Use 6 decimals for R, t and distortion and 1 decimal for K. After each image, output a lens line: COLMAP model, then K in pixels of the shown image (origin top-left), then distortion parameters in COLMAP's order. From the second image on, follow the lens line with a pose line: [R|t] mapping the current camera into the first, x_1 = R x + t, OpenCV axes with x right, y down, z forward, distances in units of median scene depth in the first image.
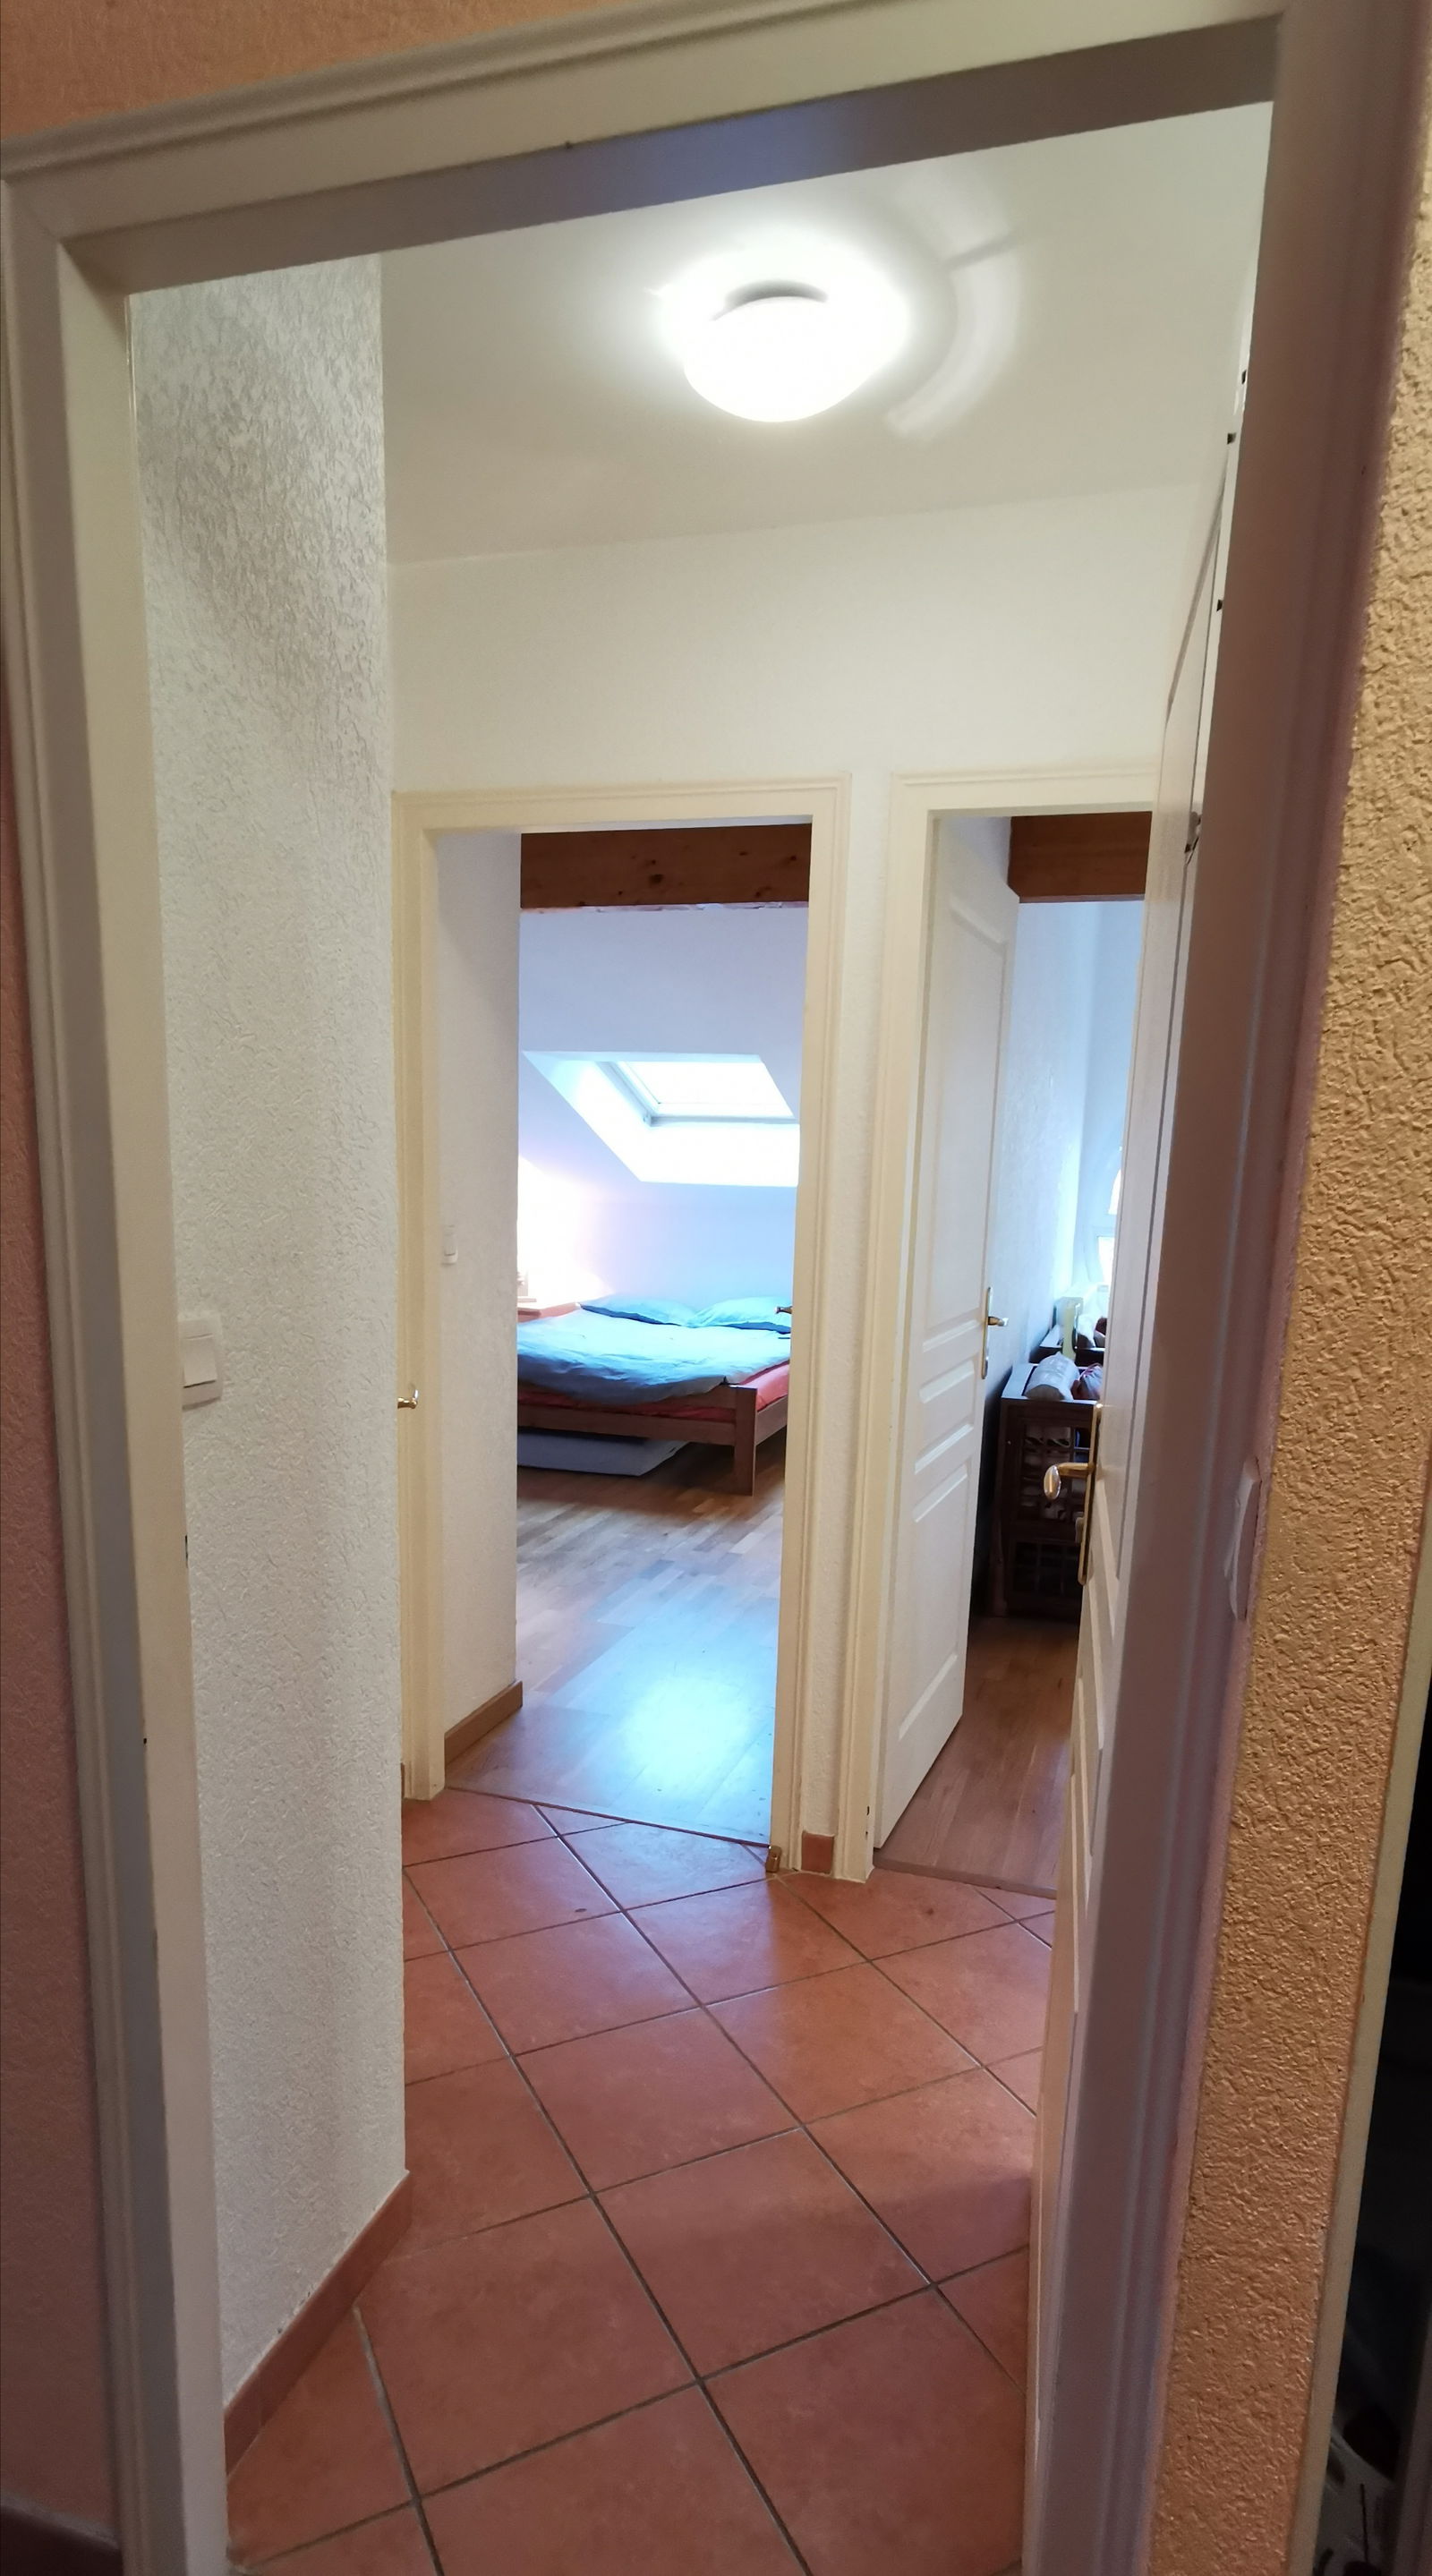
lens RADIAL K [[1273.4, 0, 716.0], [0, 1273.4, 1288.0], [0, 0, 1]] dist [-0.000032, -0.000004]
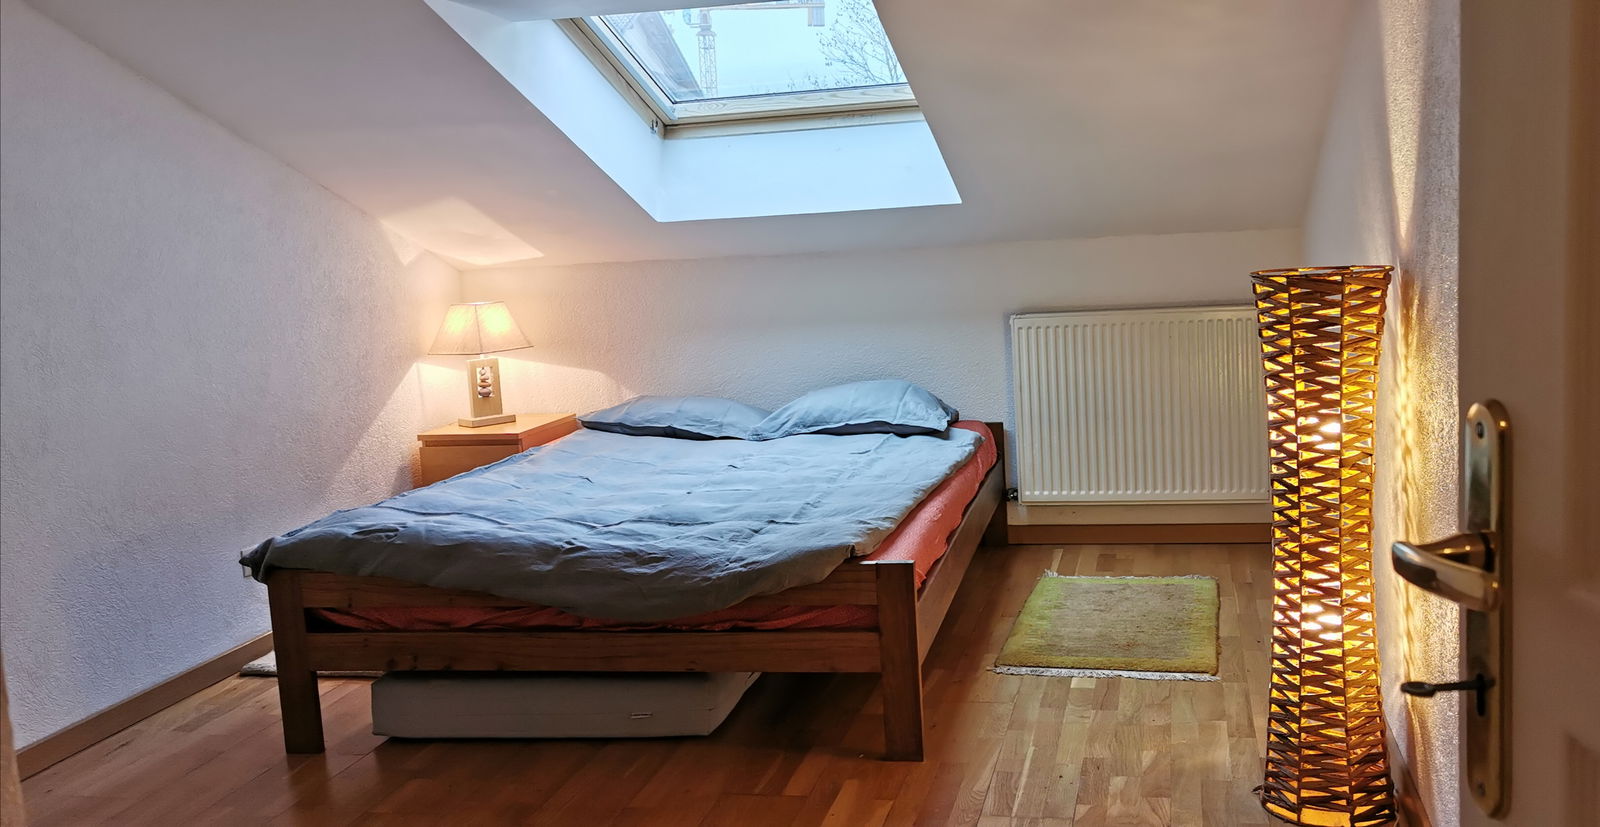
lens RADIAL K [[1523.7, 0, 800.0], [0, 1523.7, 413.5], [0, 0, 1]] dist [0.001663, 0.000081]
pose [[0.995183, -0.094943, 0.024406, -0.022030], [0.094107, 0.995002, 0.033386, -0.007568], [-0.027453, -0.030929, 0.999145, 0.323558]]
